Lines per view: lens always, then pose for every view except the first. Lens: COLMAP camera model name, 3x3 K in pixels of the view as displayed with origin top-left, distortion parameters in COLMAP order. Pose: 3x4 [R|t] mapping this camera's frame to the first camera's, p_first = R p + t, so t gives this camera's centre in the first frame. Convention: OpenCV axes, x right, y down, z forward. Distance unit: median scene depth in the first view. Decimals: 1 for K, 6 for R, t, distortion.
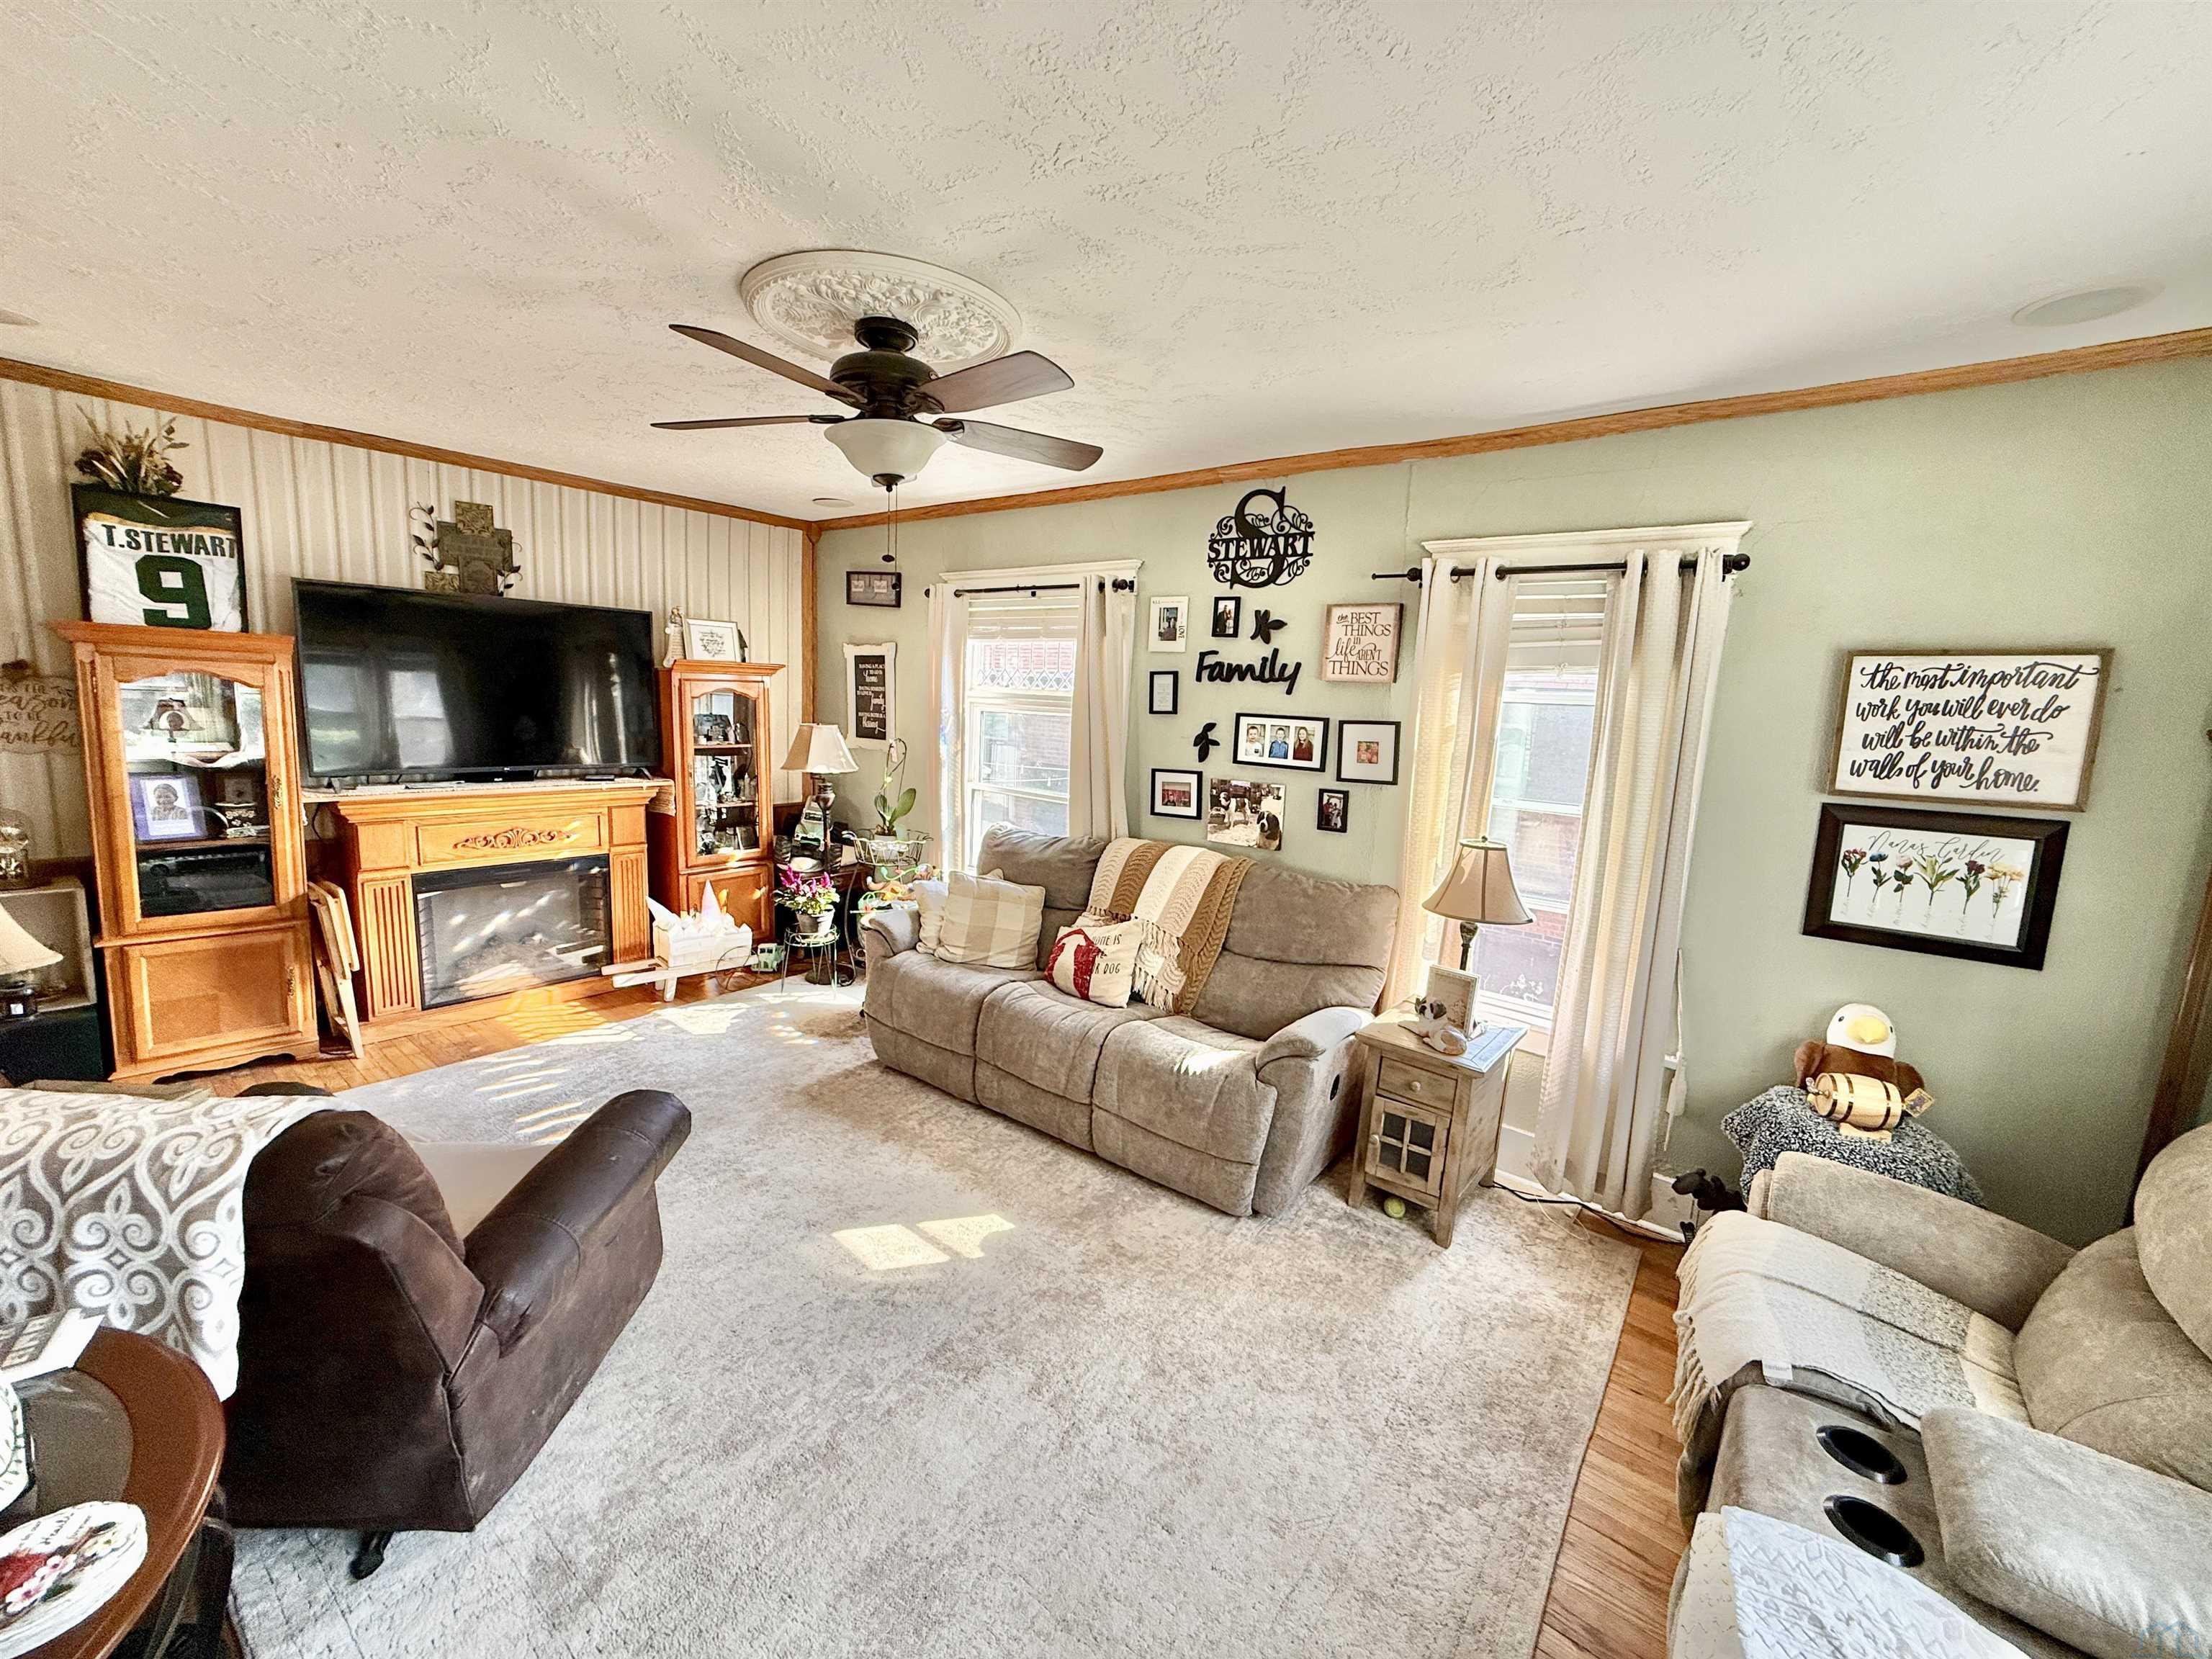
lens RADIAL K [[885.3, 0, 1096.0], [0, 885.3, 831.0], [0, 0, 1]] dist [0.002378, 0.000724]
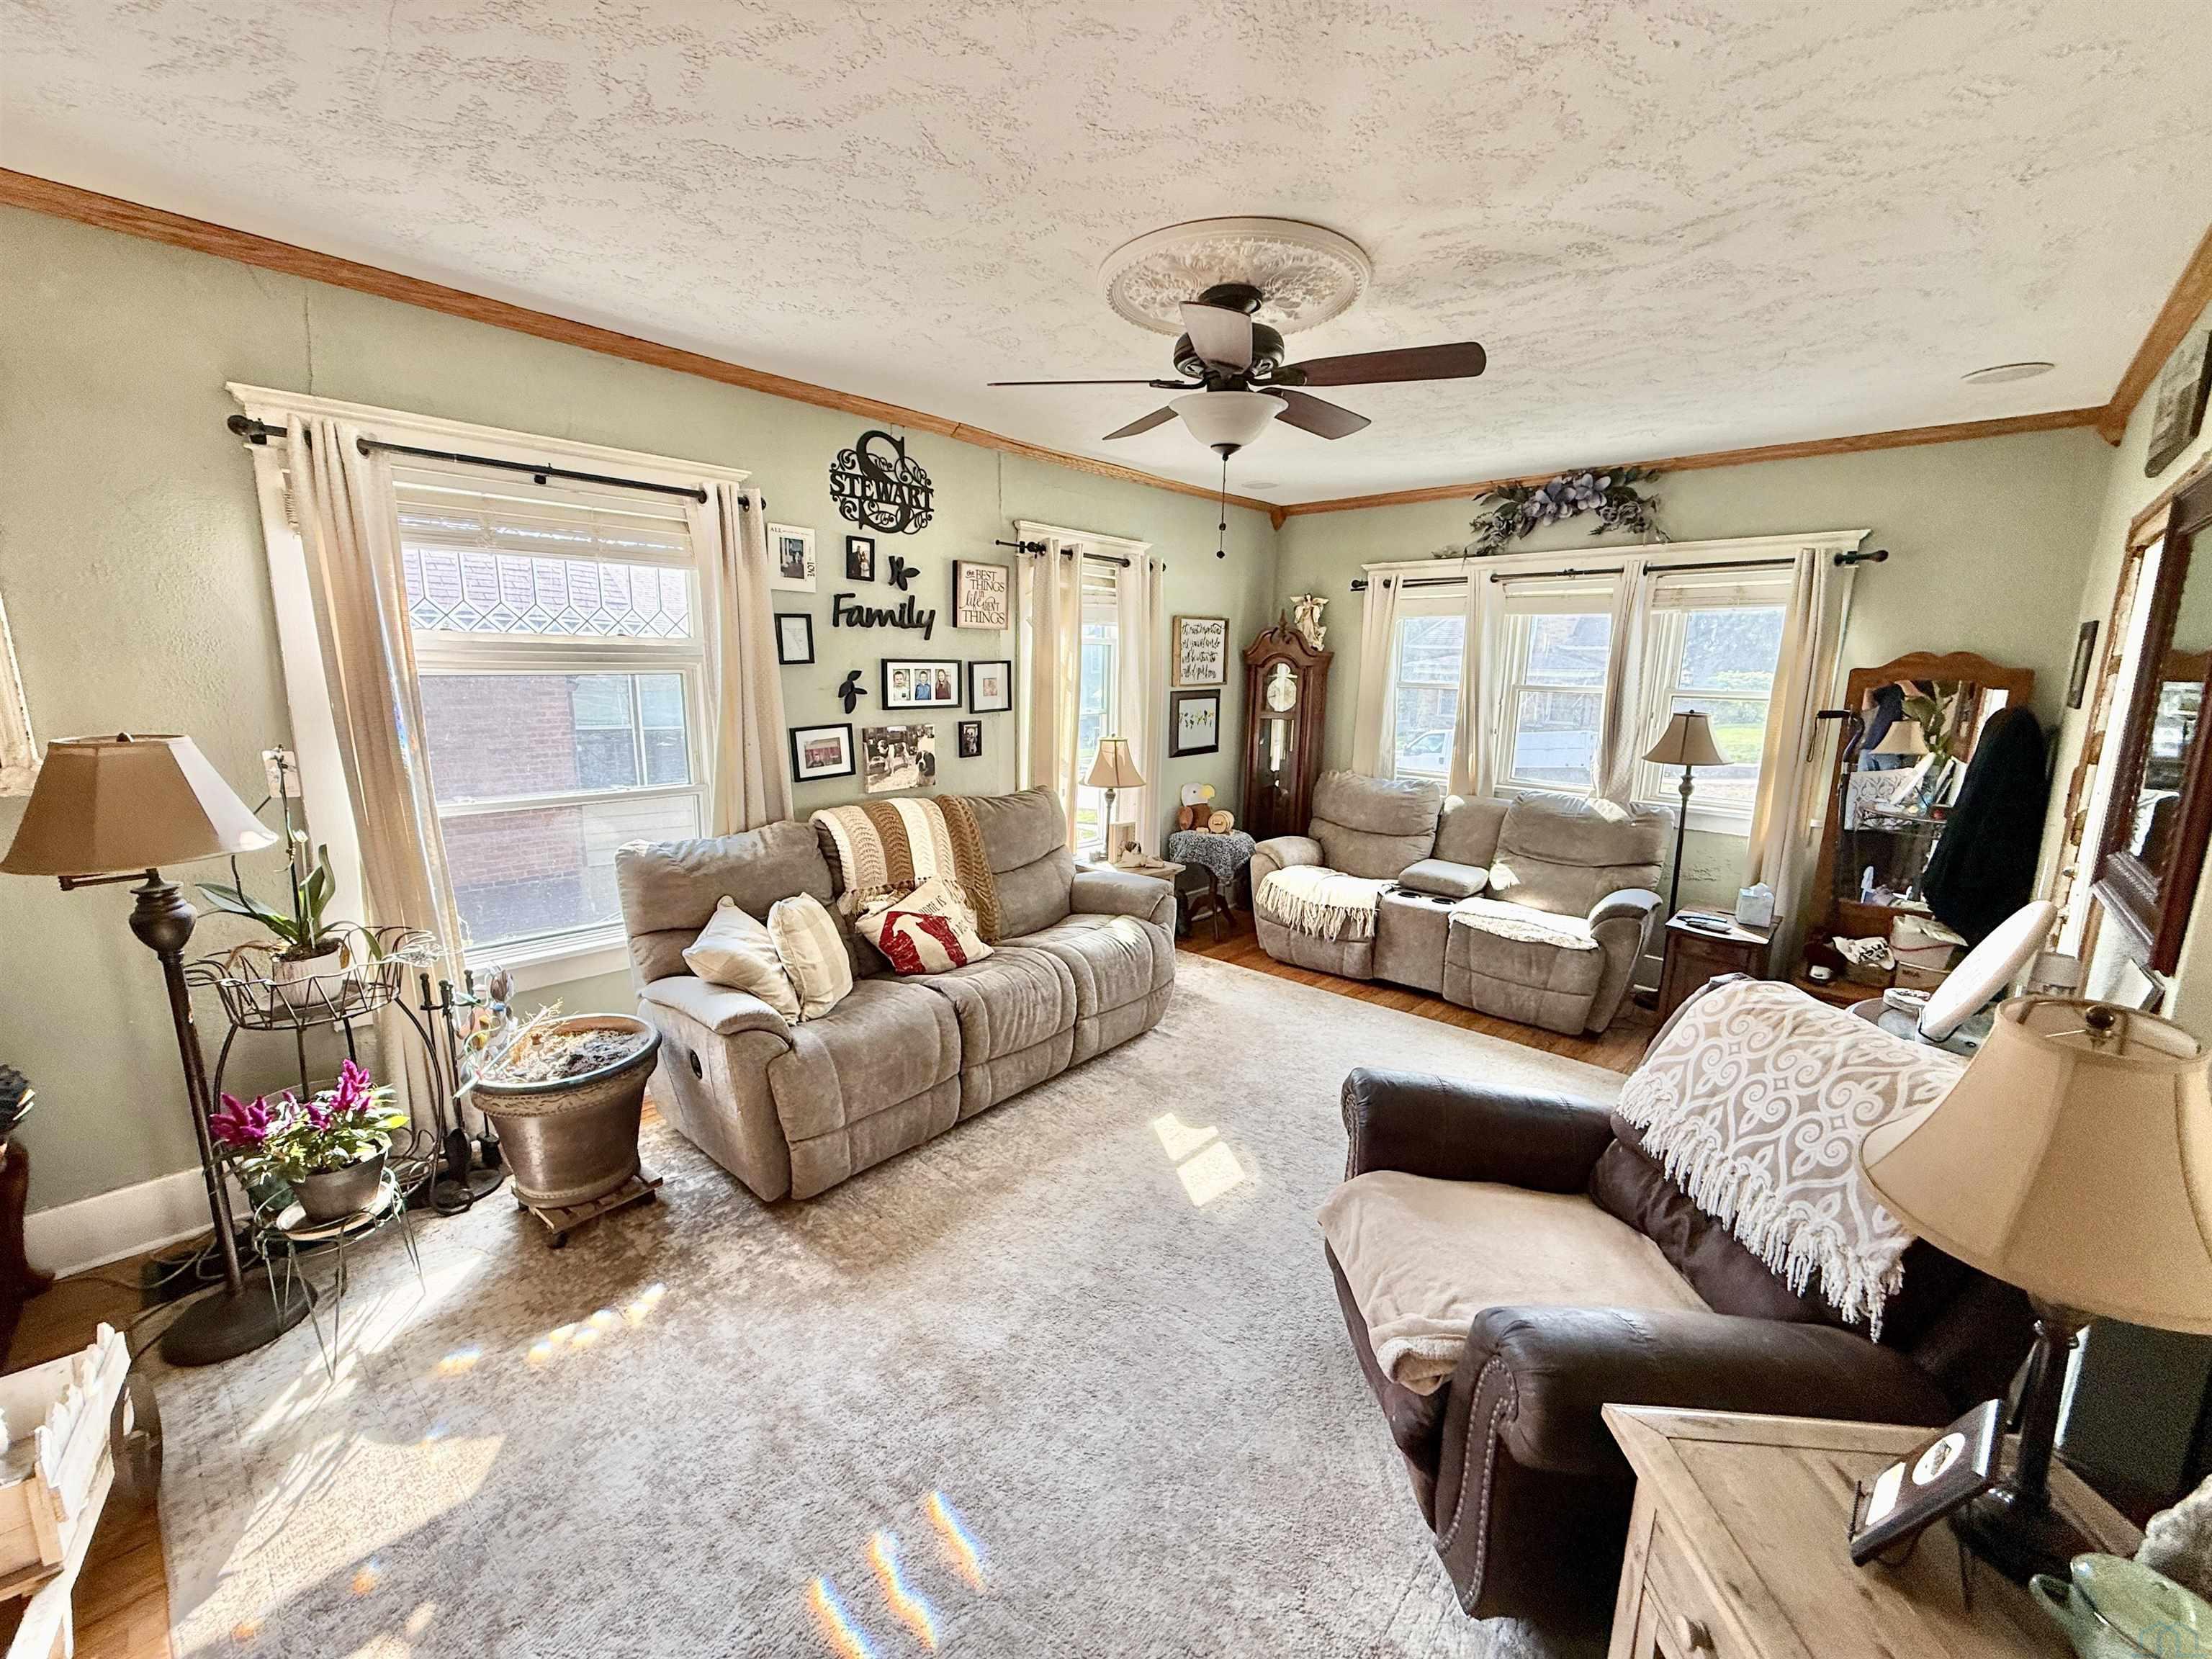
lens RADIAL K [[885.3, 0, 1097.7], [0, 885.3, 829.3], [0, 0, 1]] dist [0.002378, 0.000724]
pose [[0.062319, -0.235372, 0.969905, -0.845314], [0.134238, 0.964941, 0.225542, -0.142234], [-0.988988, 0.116143, 0.091730, 0.699424]]
